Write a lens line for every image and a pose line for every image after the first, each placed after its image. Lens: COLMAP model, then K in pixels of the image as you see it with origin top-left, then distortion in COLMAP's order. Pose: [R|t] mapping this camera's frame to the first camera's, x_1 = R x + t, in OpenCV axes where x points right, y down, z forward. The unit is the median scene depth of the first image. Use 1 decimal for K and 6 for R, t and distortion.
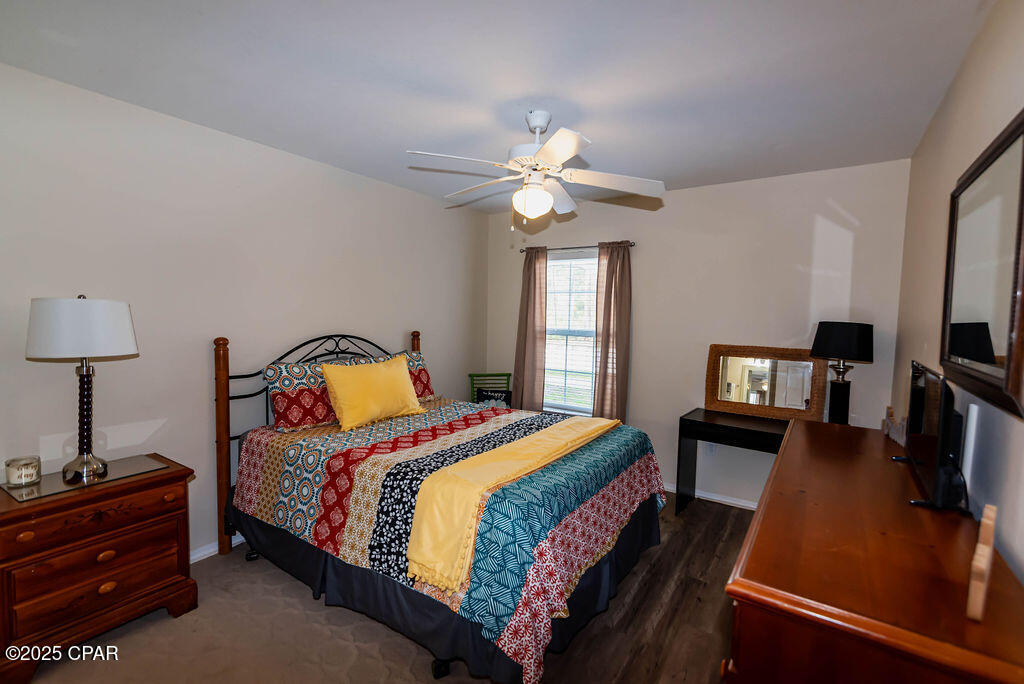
lens RADIAL K [[476.1, 0, 514.4], [0, 476.1, 347.0], [0, 0, 1]] dist [0.018494, -0.000212]
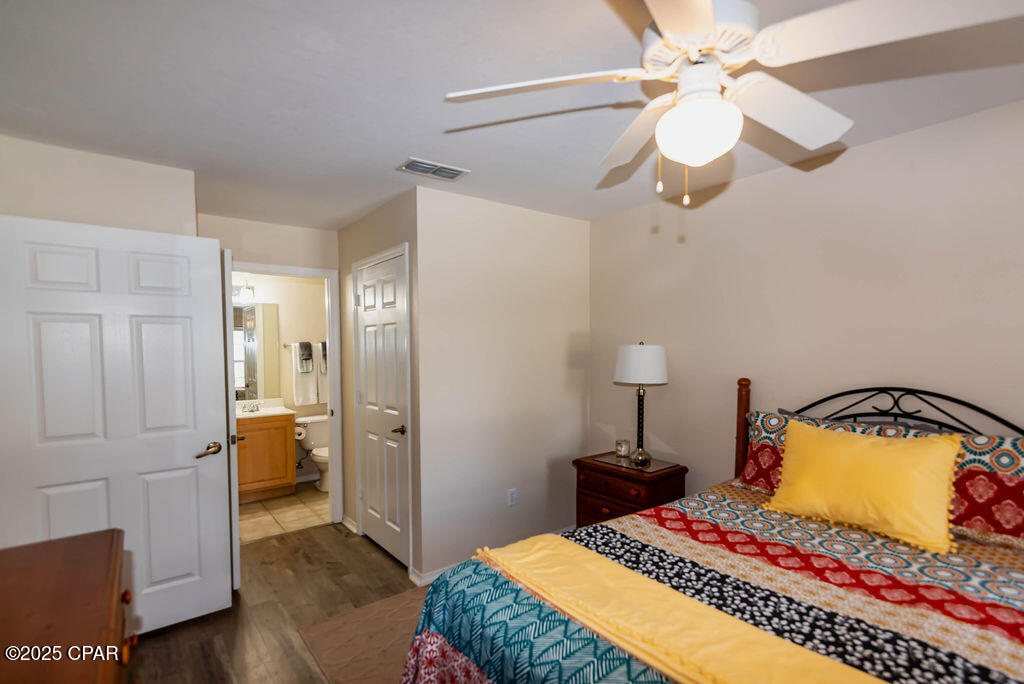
lens RADIAL K [[476.1, 0, 514.4], [0, 476.1, 347.0], [0, 0, 1]] dist [0.018494, -0.000212]
pose [[-0.334015, -0.014105, -0.942462, 0.525519], [-0.065516, 0.997817, 0.008286, -0.064400], [0.940288, 0.064514, -0.334210, 0.898991]]
